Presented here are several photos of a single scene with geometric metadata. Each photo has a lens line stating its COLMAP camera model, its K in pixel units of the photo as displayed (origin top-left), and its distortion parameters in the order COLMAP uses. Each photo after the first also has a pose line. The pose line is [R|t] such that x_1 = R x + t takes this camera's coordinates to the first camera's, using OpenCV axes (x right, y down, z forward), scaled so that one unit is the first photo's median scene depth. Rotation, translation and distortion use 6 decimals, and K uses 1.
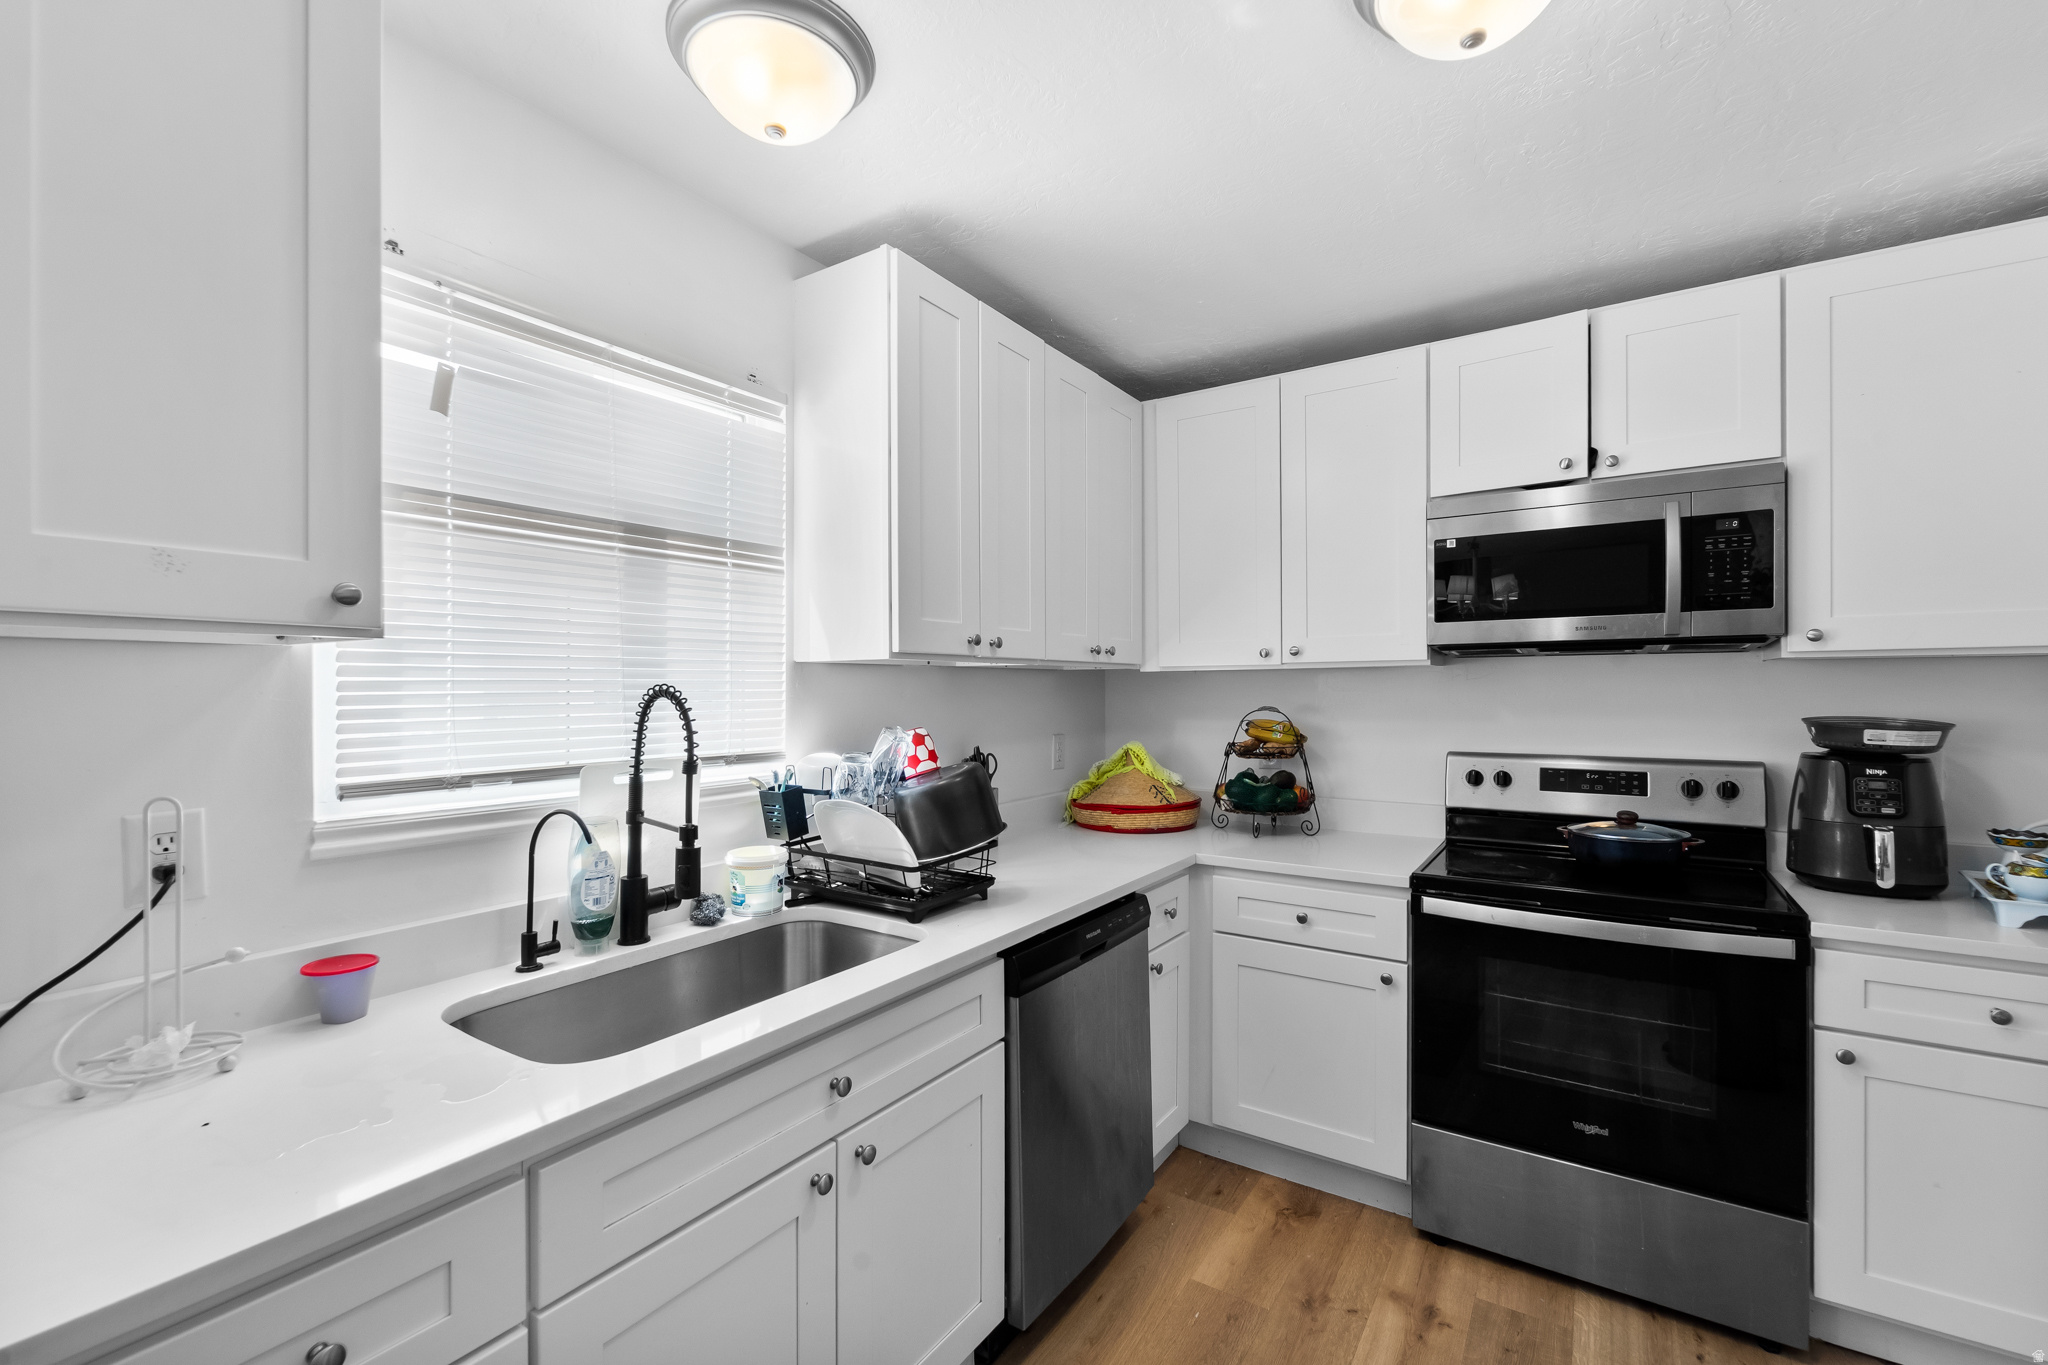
lens RADIAL K [[859.5, 0, 1038.7], [0, 859.5, 693.8], [0, 0, 1]] dist [0.005540, -0.002902]
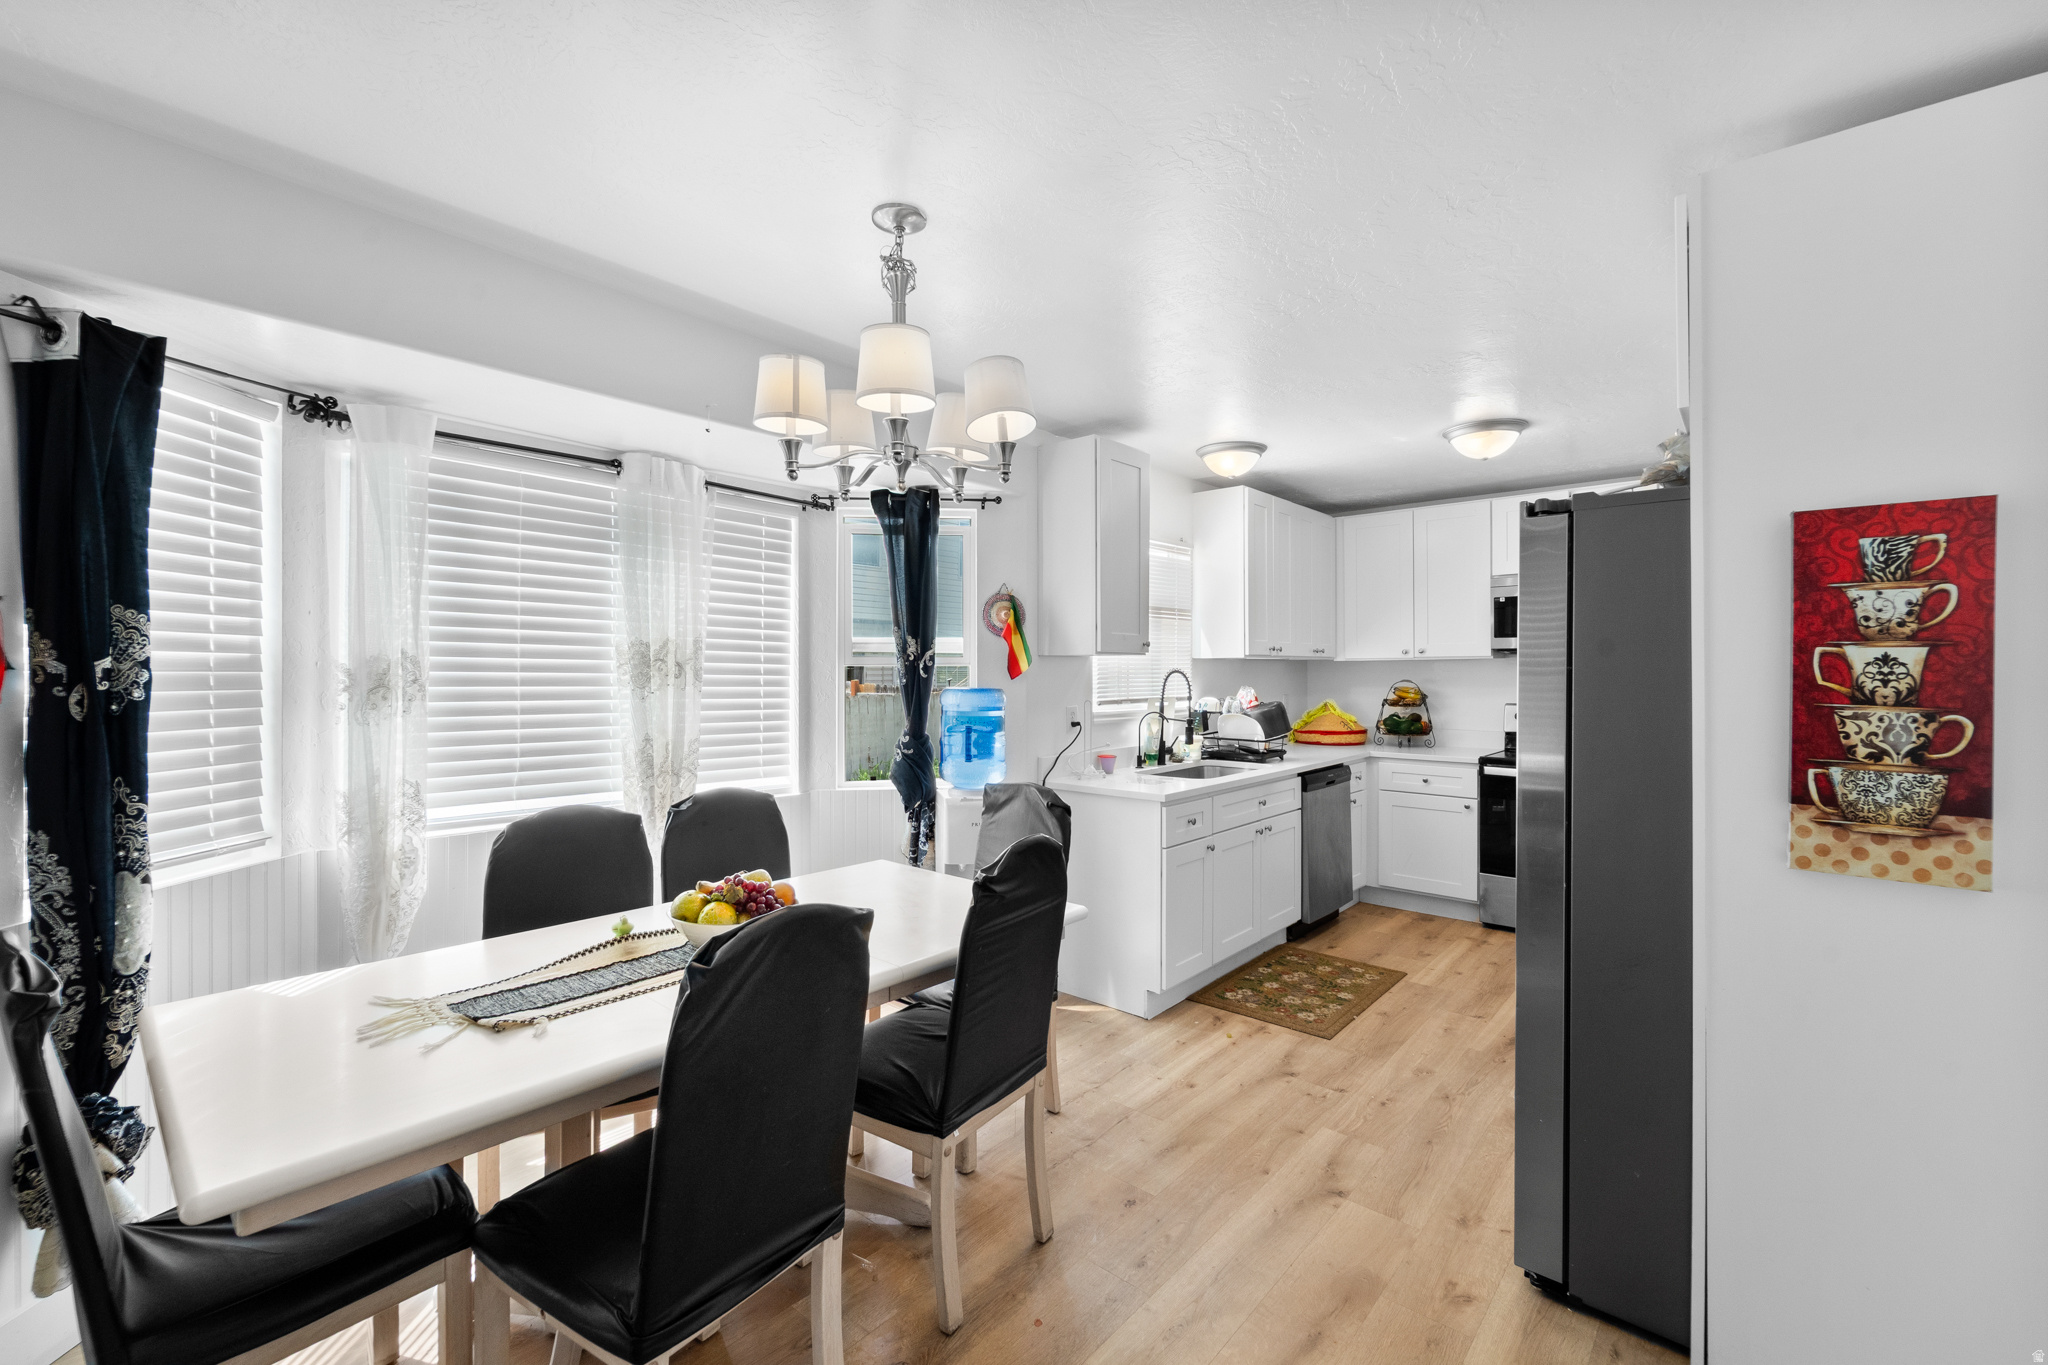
lens RADIAL K [[859.5, 0, 1021.7], [0, 859.5, 671.1], [0, 0, 1]] dist [0.005540, -0.002902]
pose [[0.990392, 0.001802, -0.138276, -0.428056], [-0.002390, 0.999989, -0.004087, 0.007993], [0.138267, 0.004378, 0.990385, -1.371926]]
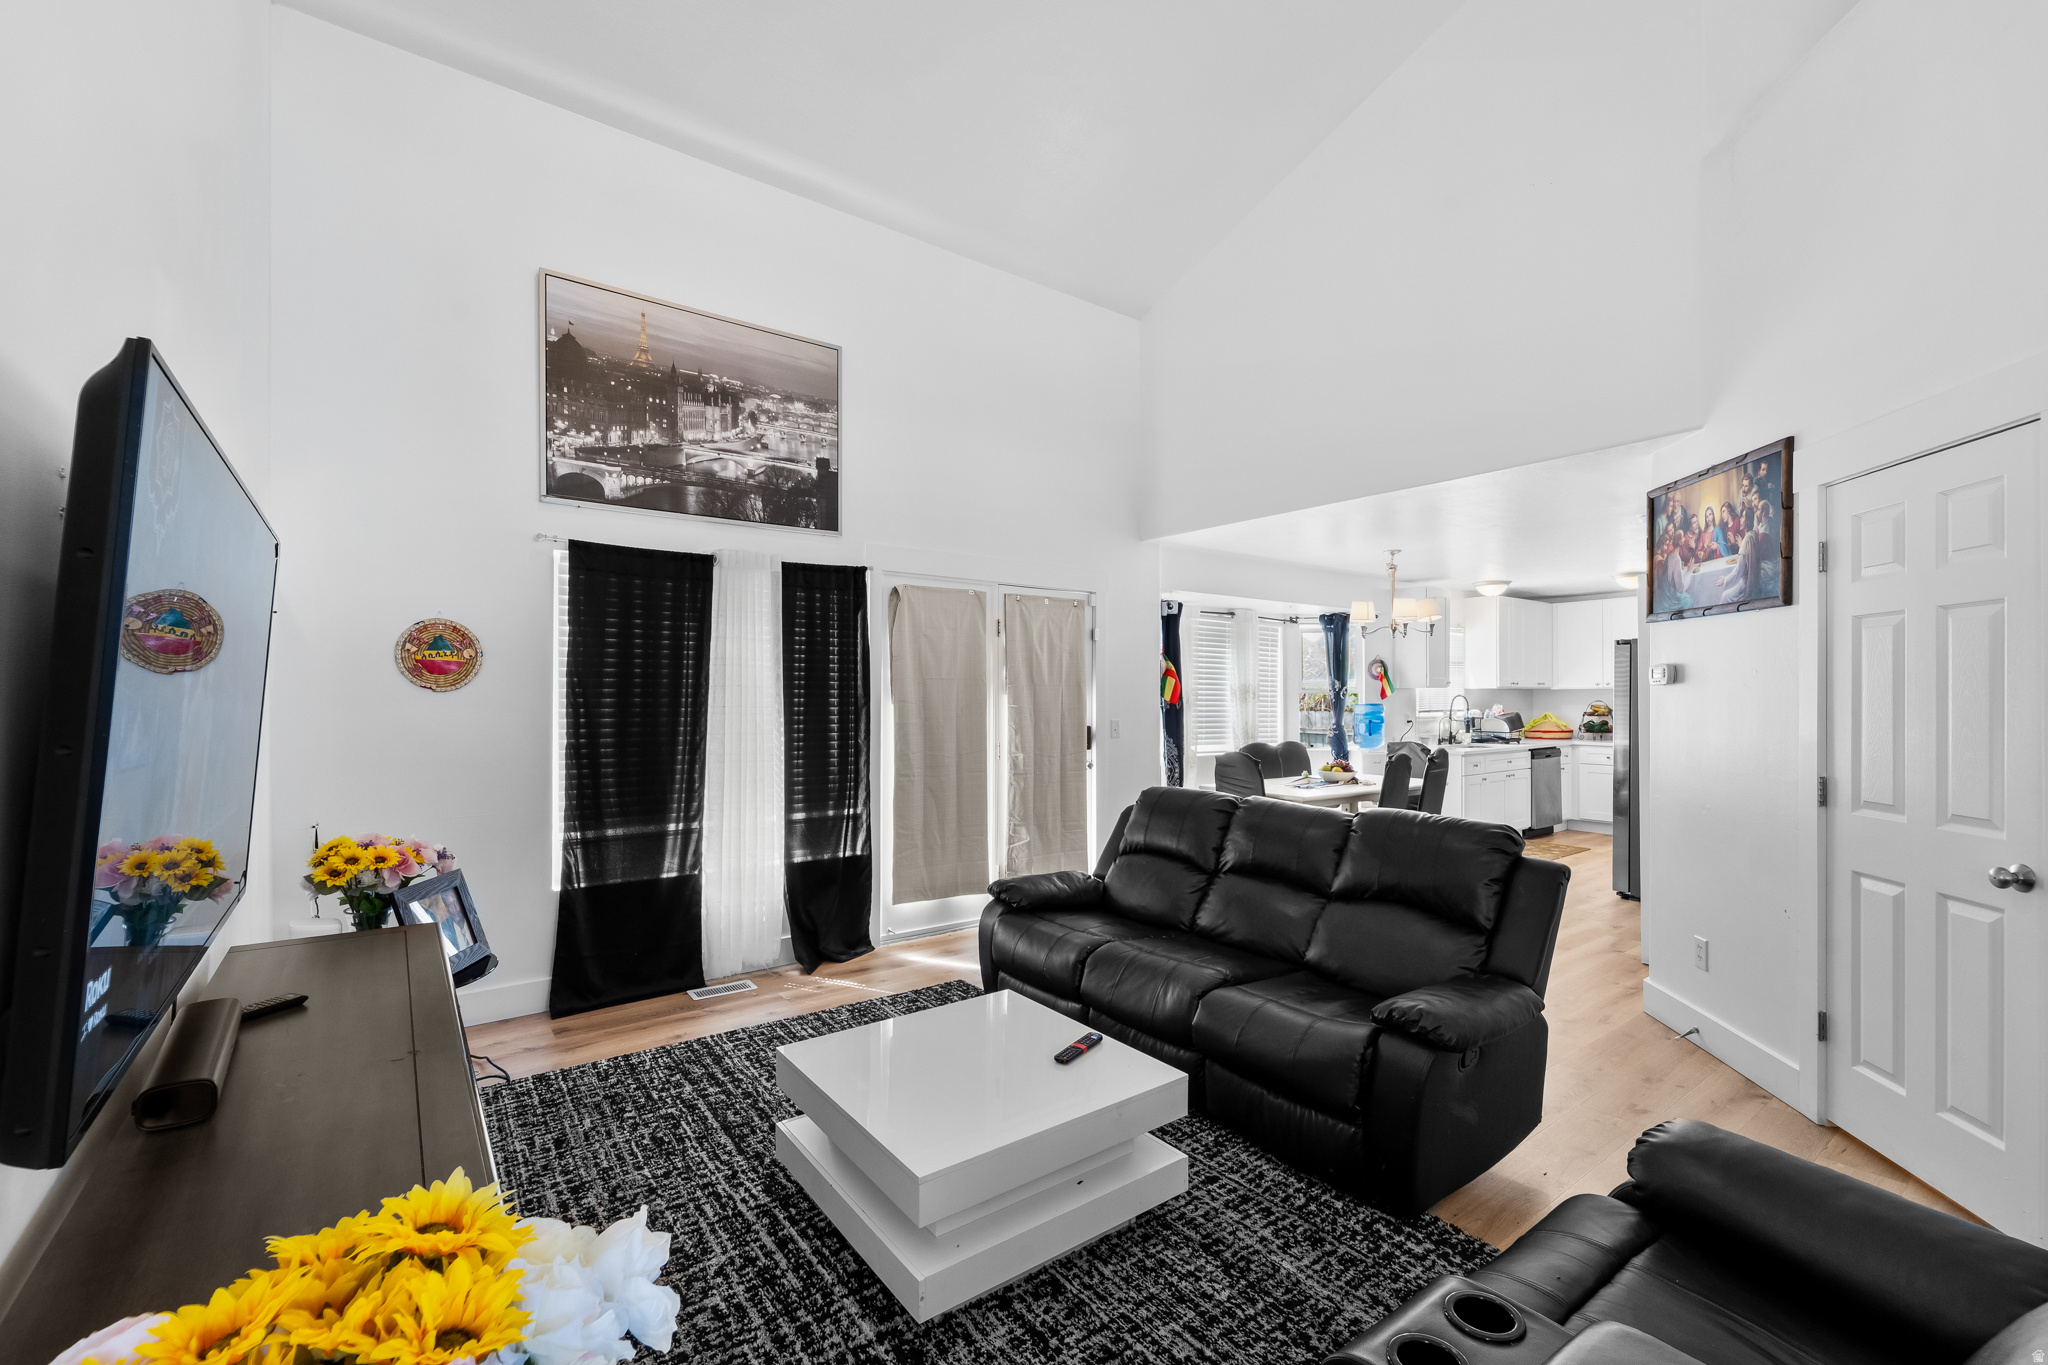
lens RADIAL K [[859.5, 0, 1034.4], [0, 859.5, 700.1], [0, 0, 1]] dist [0.005540, -0.002902]
pose [[0.941898, 0.002928, -0.335885, -0.873579], [-0.002137, 0.999994, 0.002724, 0.013592], [0.335891, -0.001847, 0.941899, -3.751318]]
